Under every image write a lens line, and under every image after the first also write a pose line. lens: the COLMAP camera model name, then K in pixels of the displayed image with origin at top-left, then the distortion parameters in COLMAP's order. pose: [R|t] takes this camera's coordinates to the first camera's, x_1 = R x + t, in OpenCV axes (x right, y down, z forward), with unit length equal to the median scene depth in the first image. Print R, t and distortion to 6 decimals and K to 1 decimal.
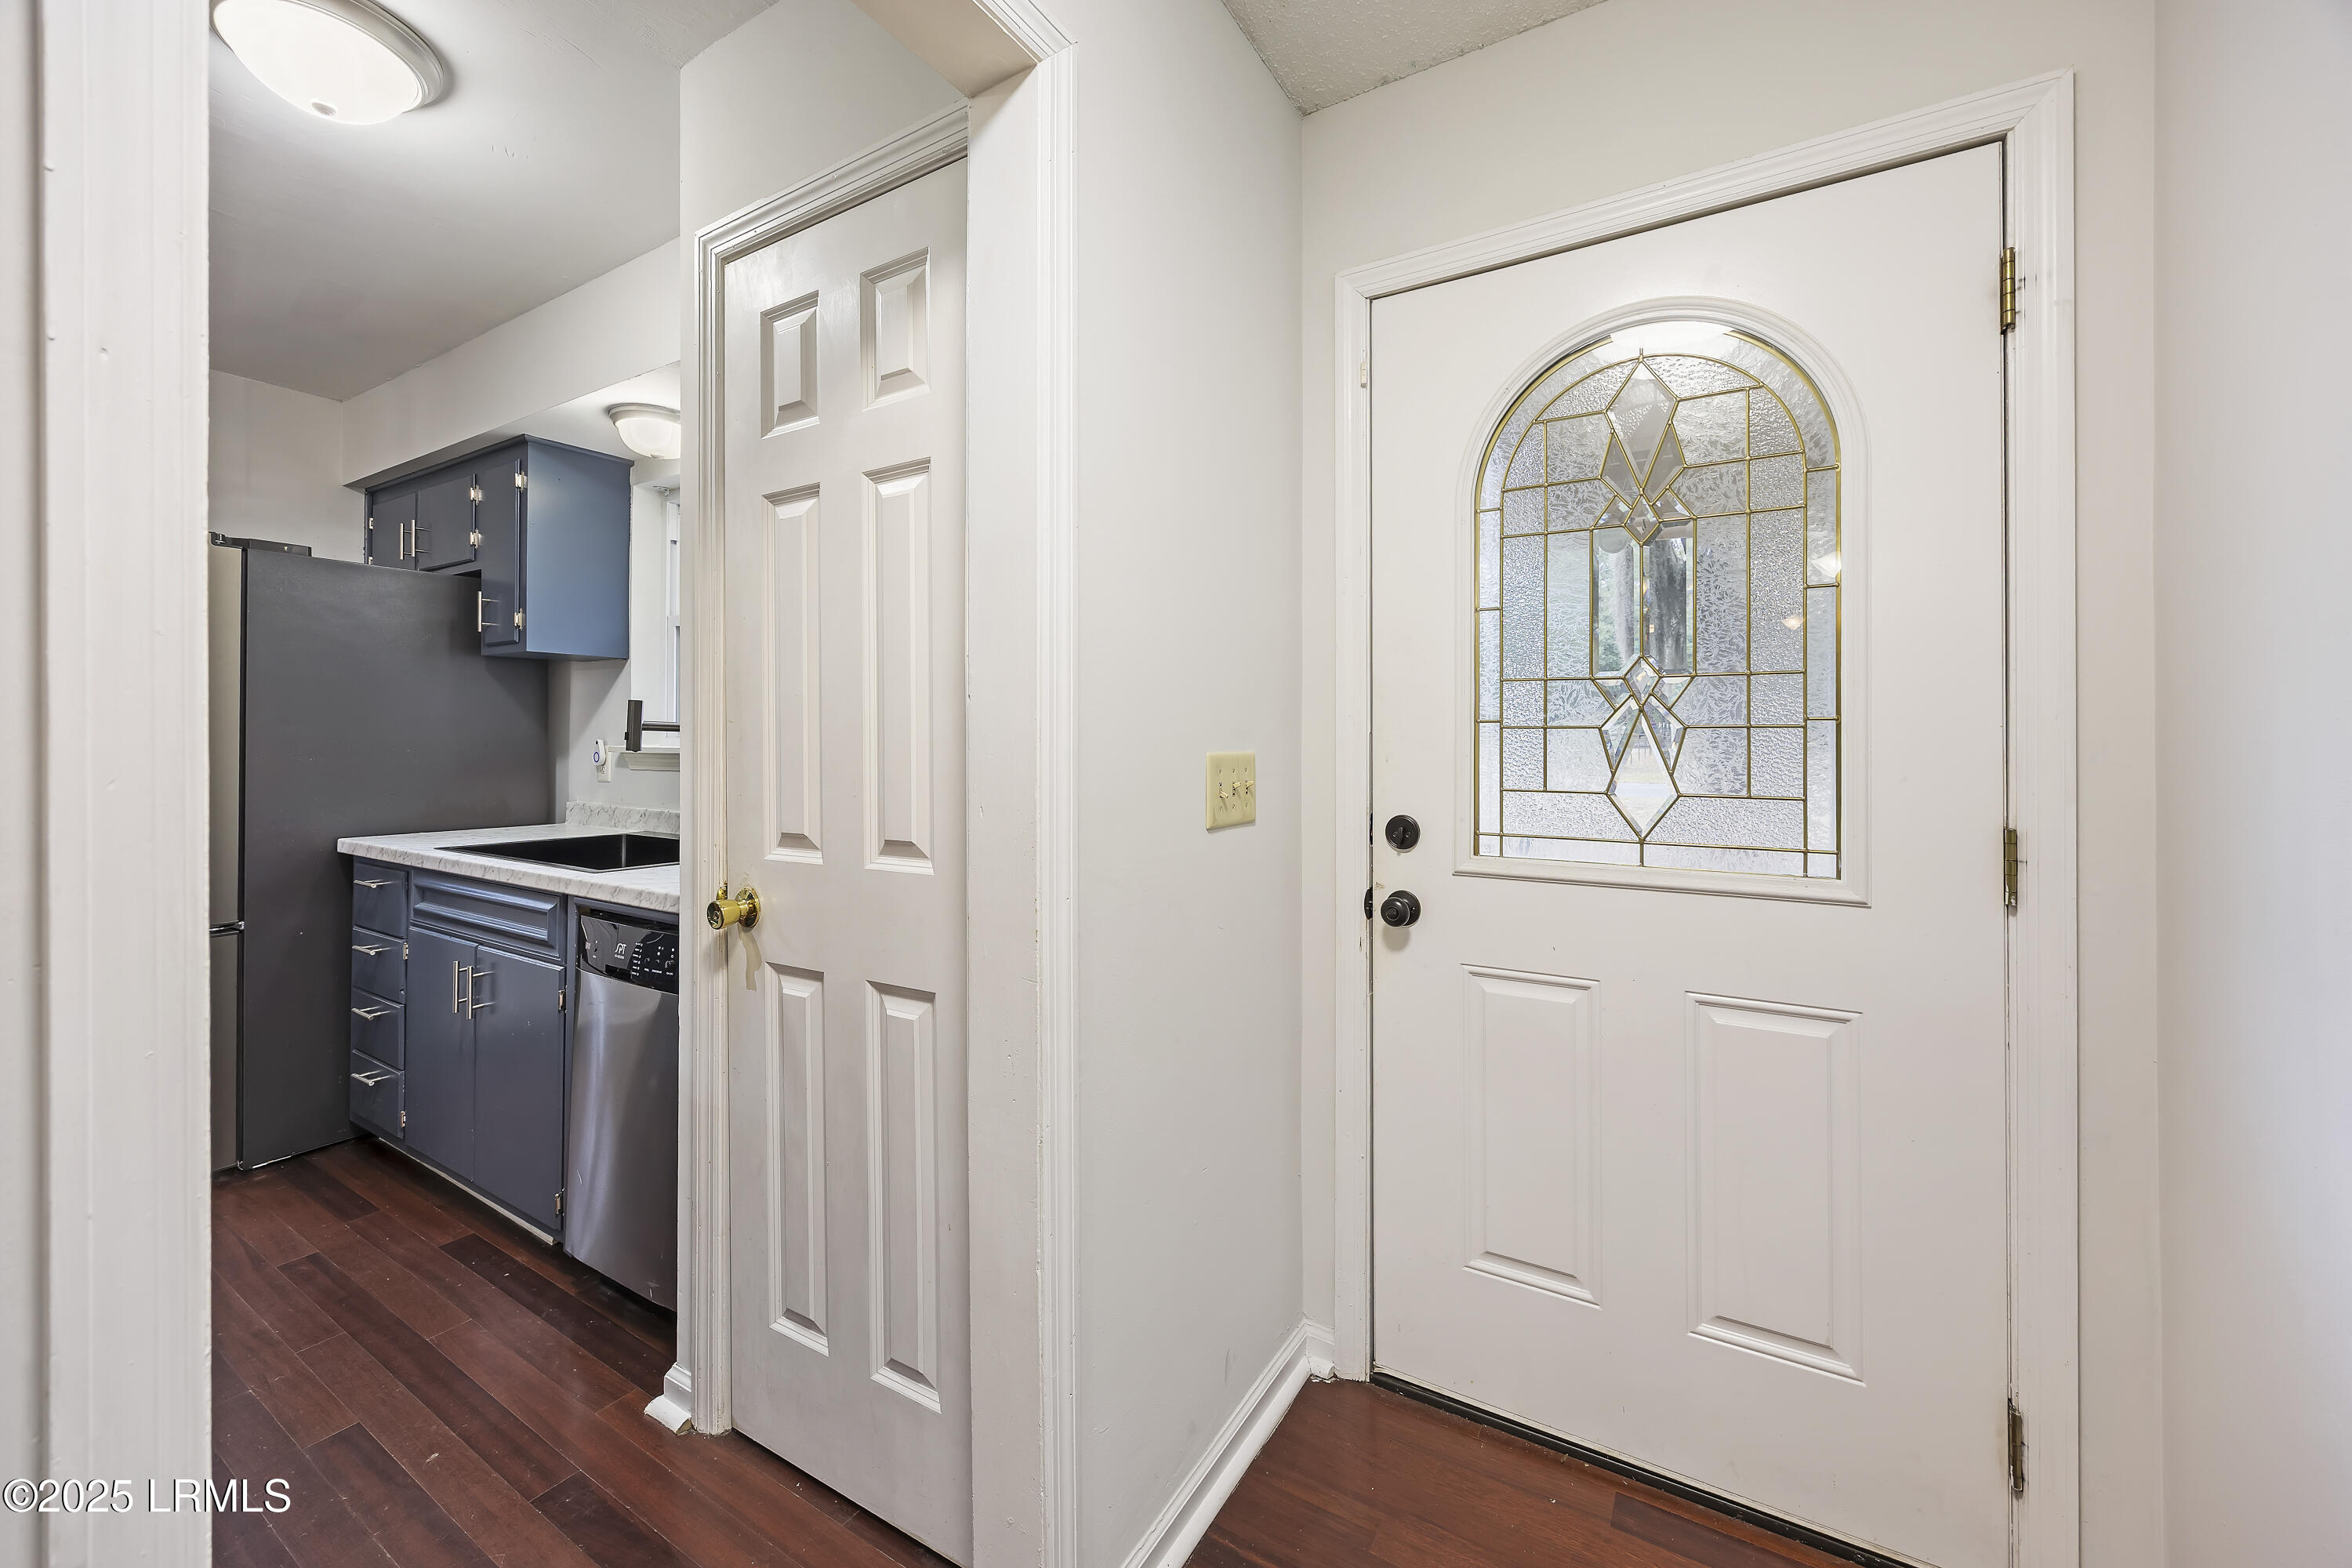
lens RADIAL K [[918.3, 0, 1176.3], [0, 918.3, 739.6], [0, 0, 1]] dist [0.000510, 0.000153]
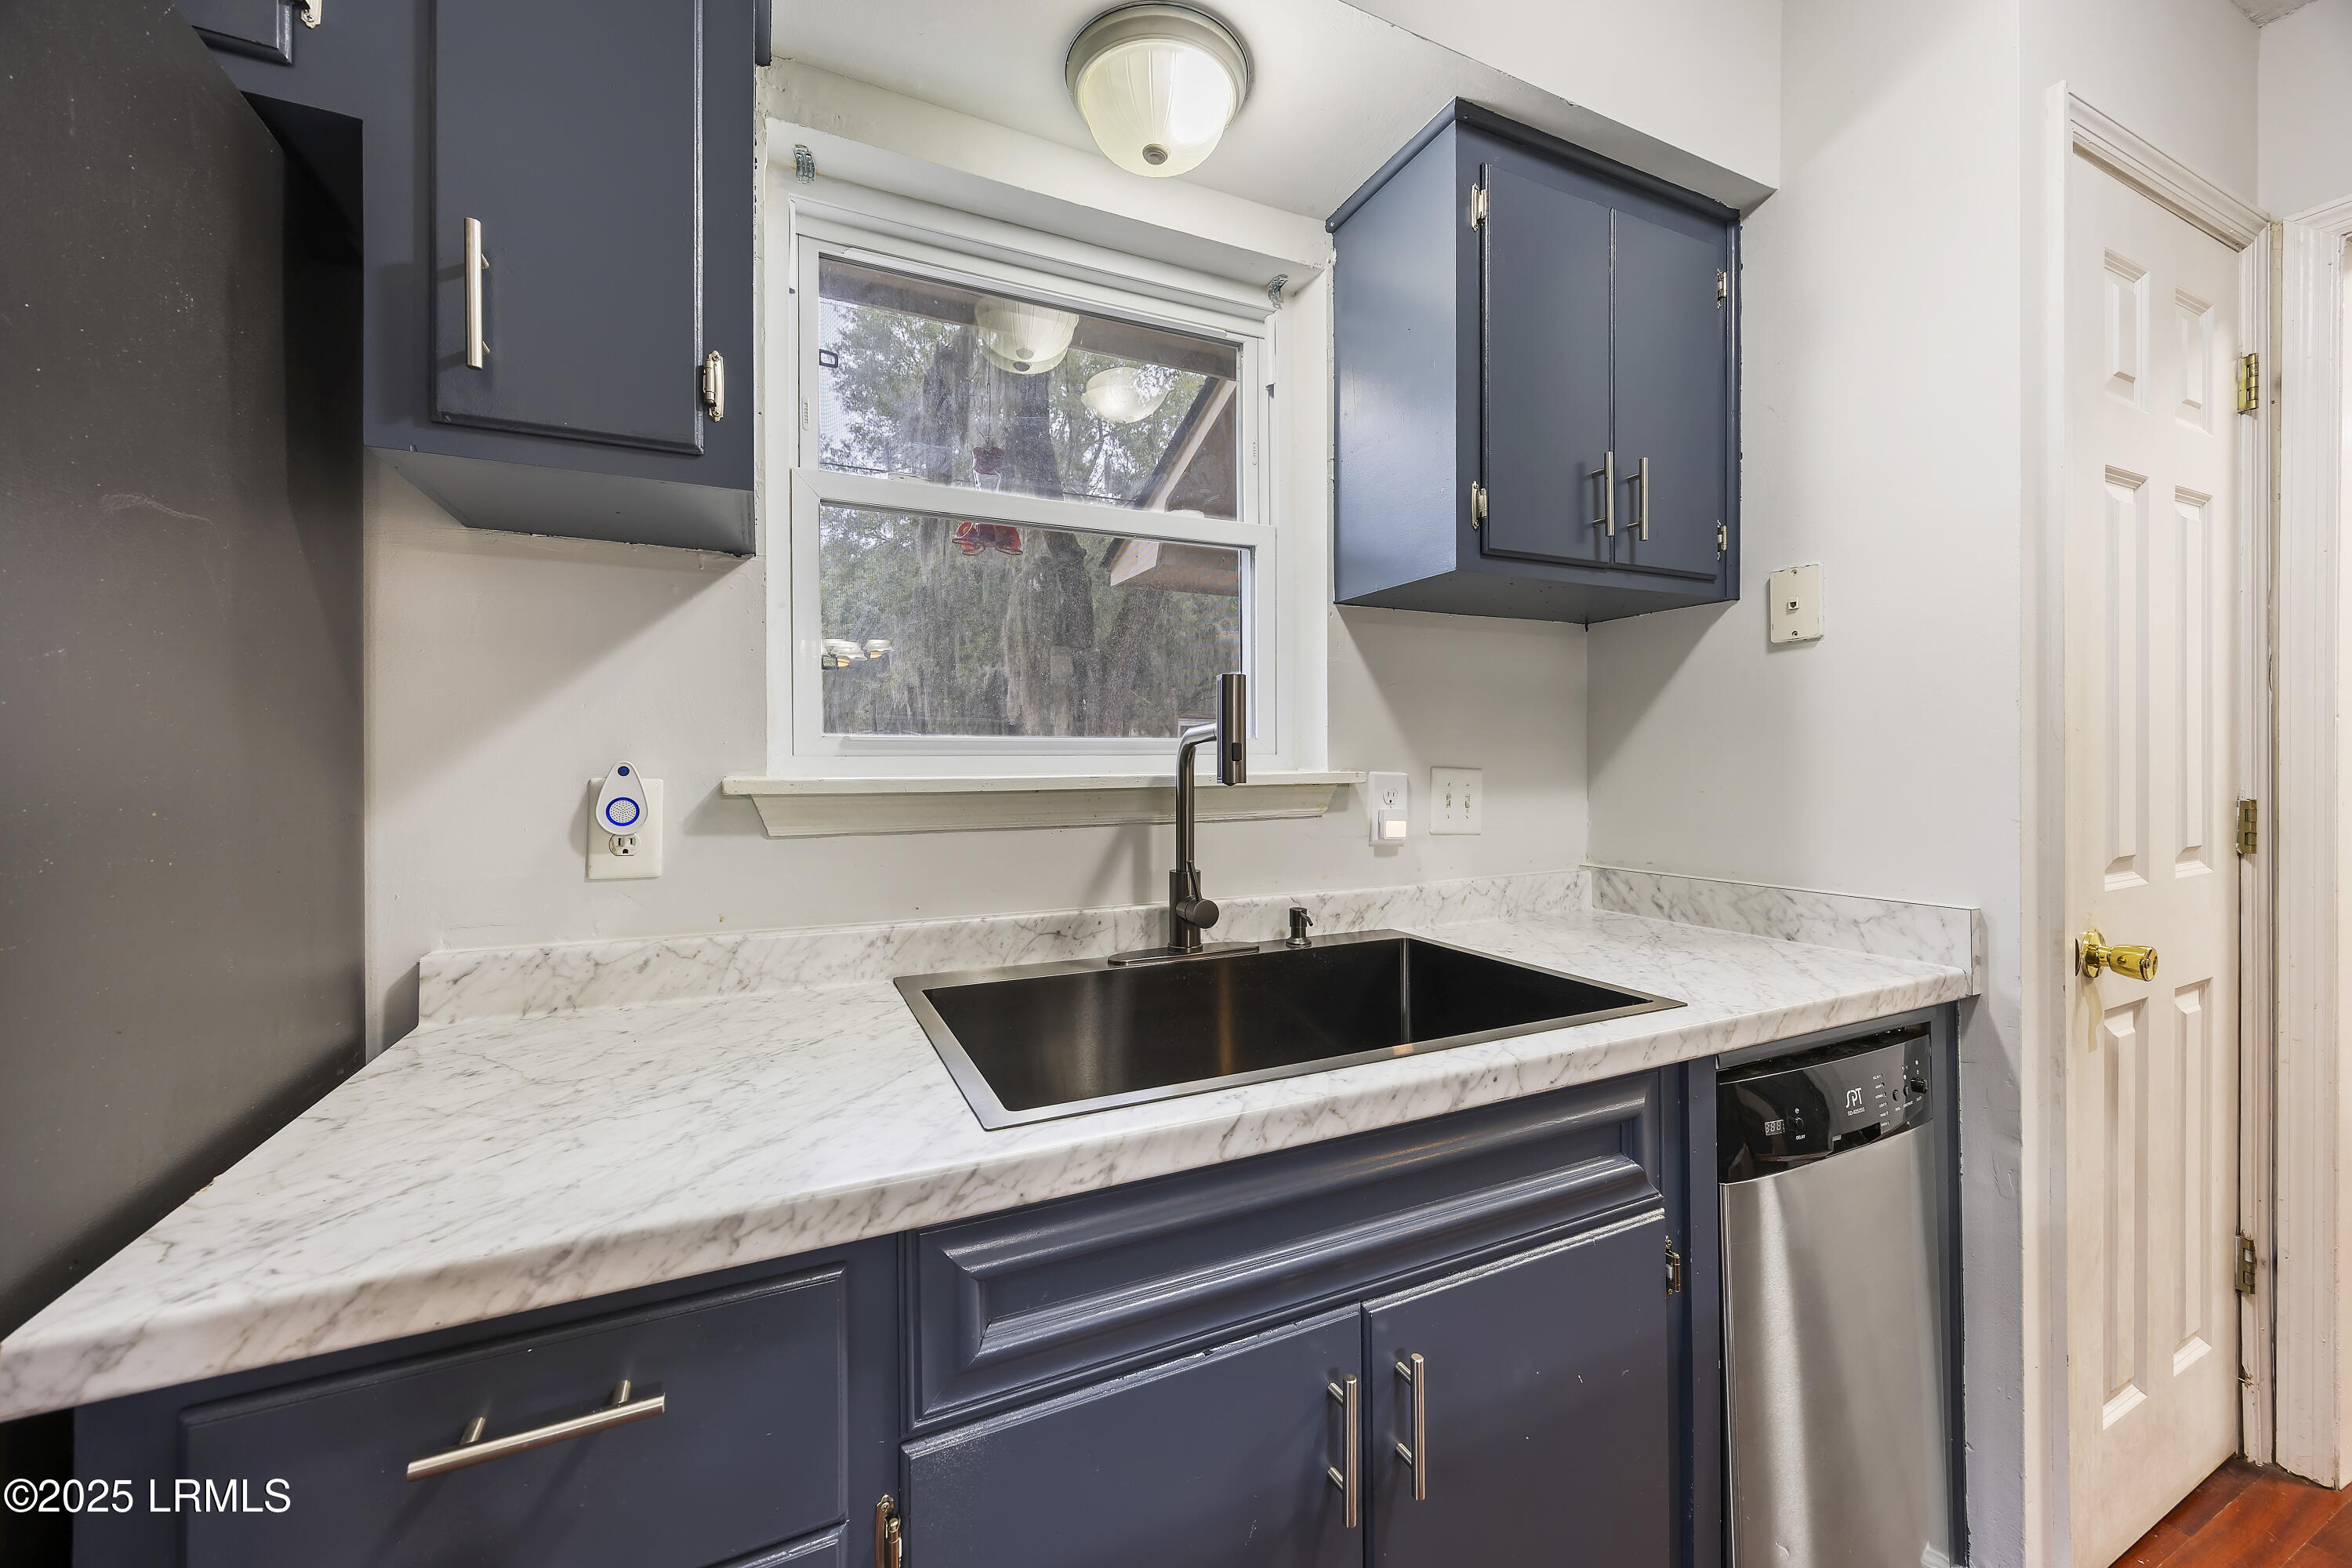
lens RADIAL K [[952.8, 0, 1200.9], [0, 952.8, 781.1], [0, 0, 1]] dist [0.000265, 0.000049]
pose [[0.533633, -0.024383, 0.845365, -1.143104], [0.004956, 0.999657, 0.025705, -0.000306], [-0.845702, -0.009527, 0.533571, 0.868209]]
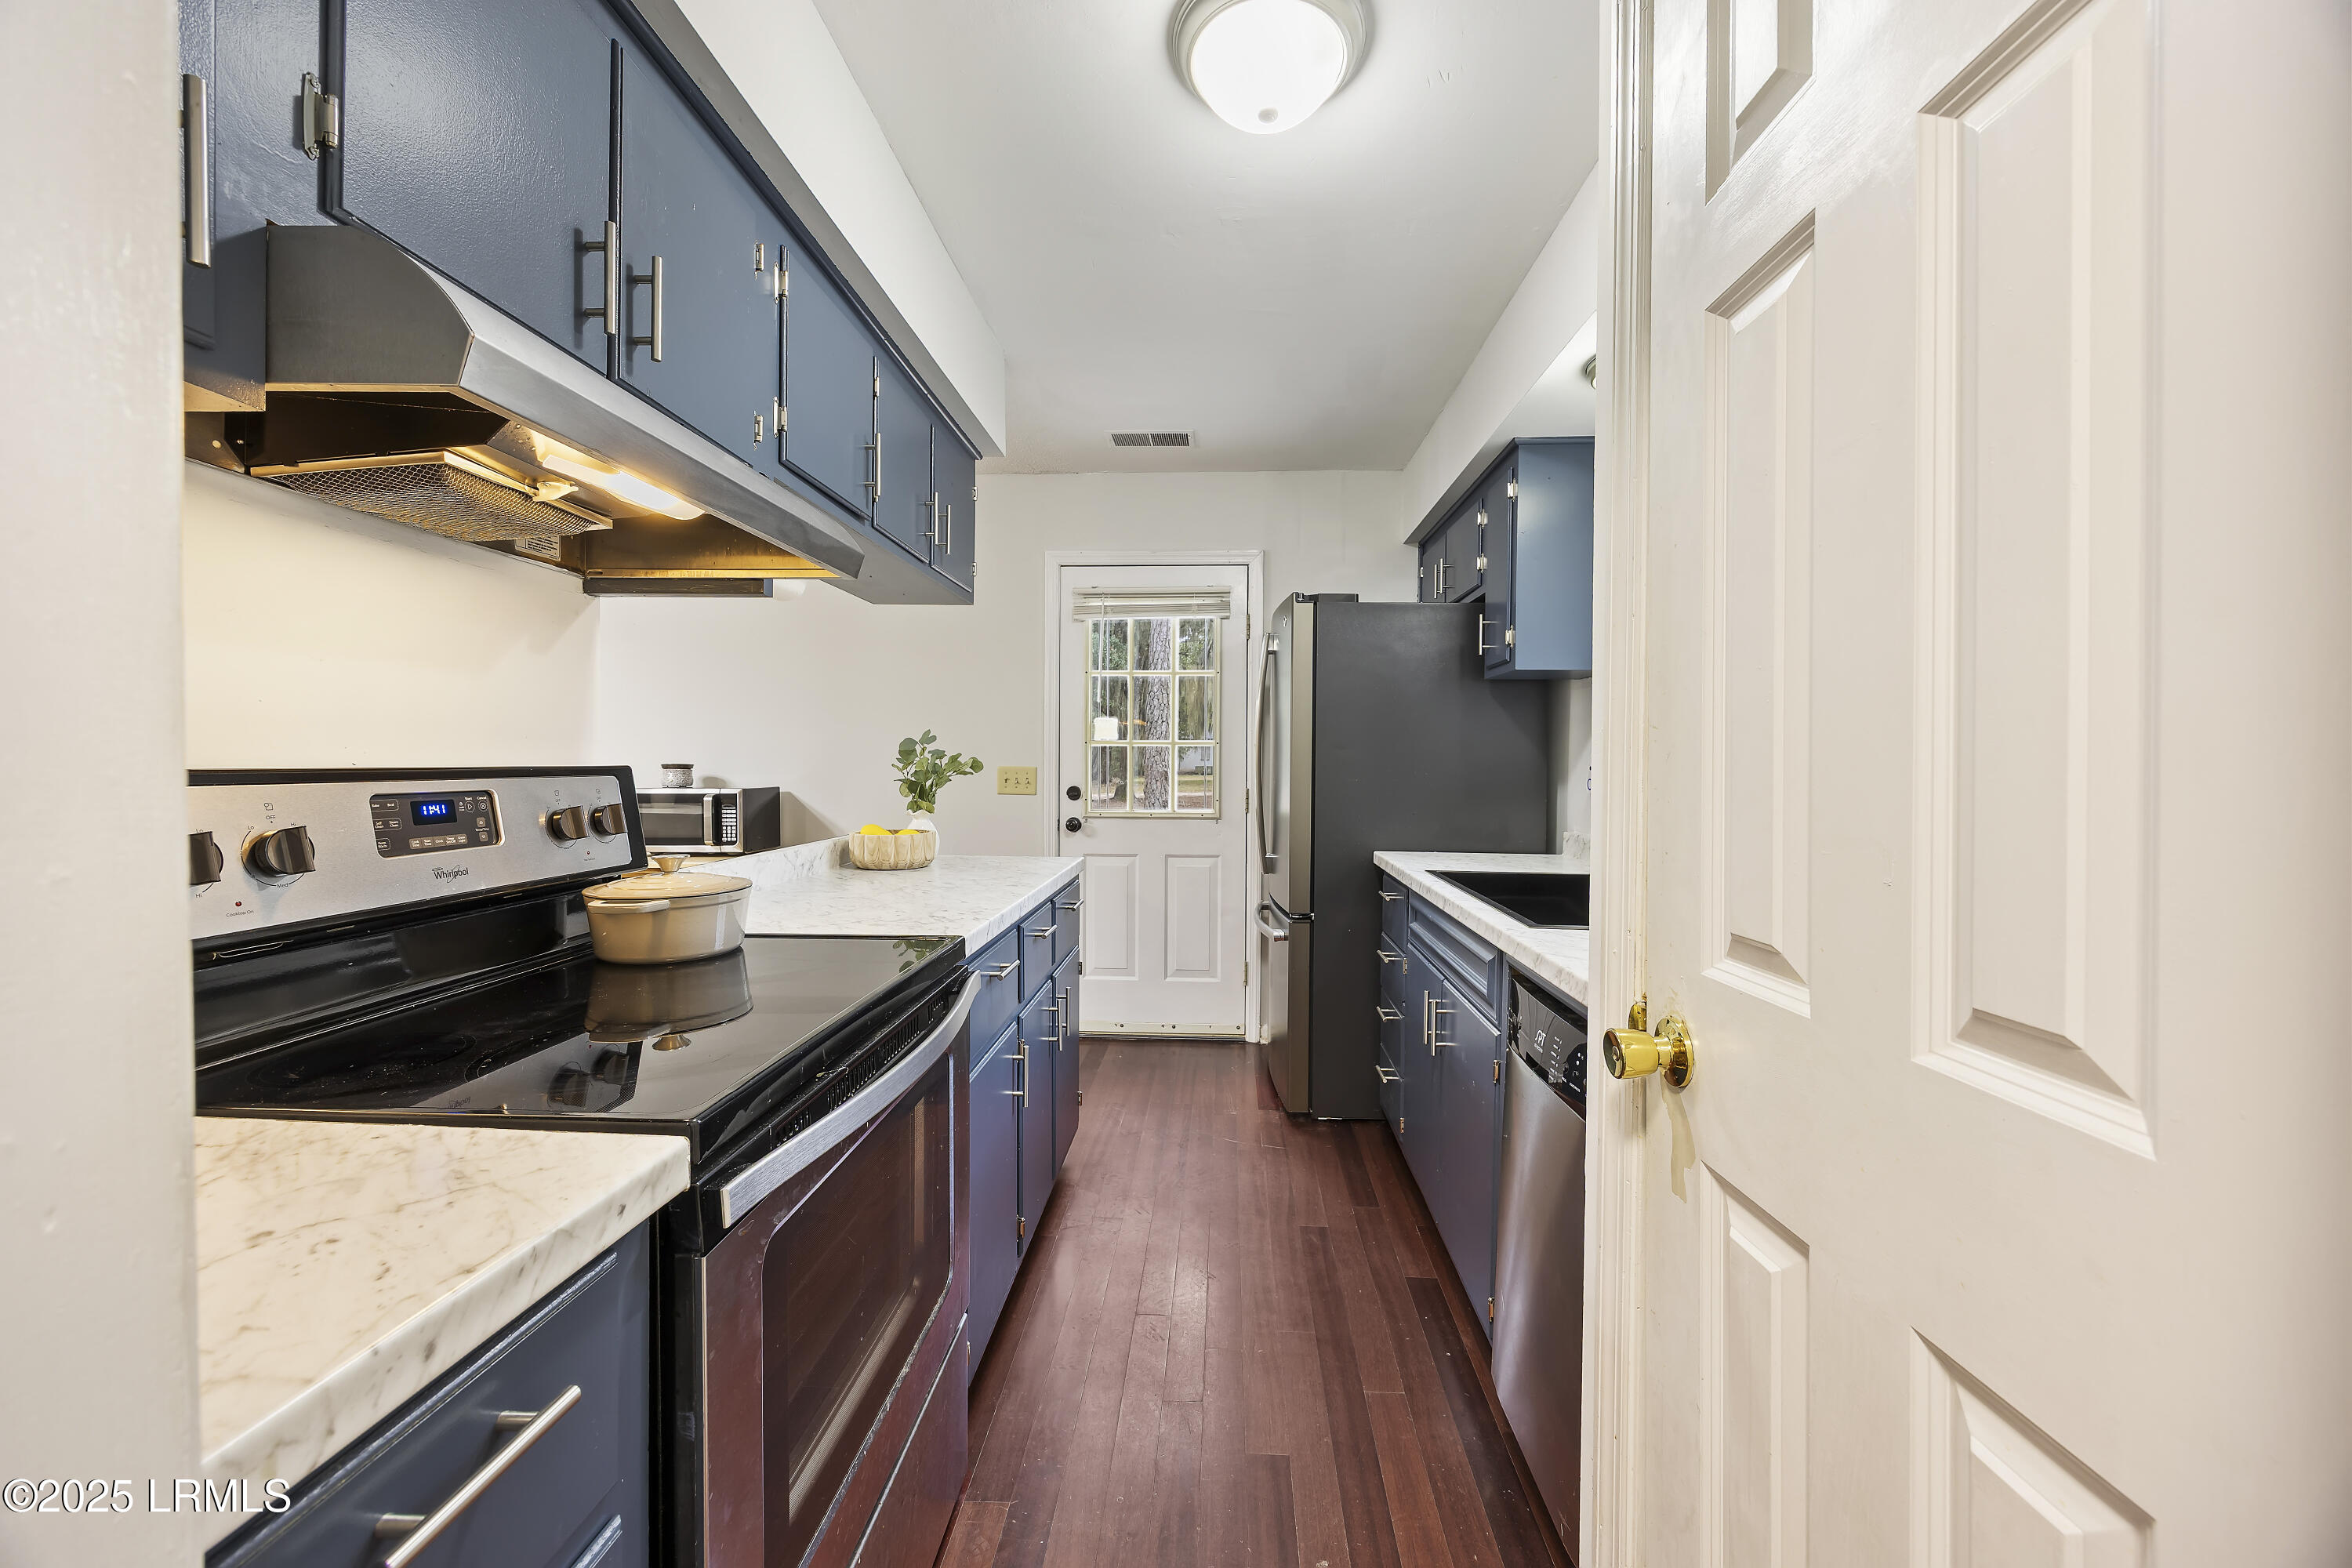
lens RADIAL K [[890.6, 0, 1183.4], [0, 890.6, 776.8], [0, 0, 1]] dist [0.000665, 0.000071]
pose [[0.488864, 0.015003, -0.872231, -0.093251], [-0.006252, 0.999887, 0.013695, 0.004135], [0.872338, -0.001242, 0.488902, 0.320219]]
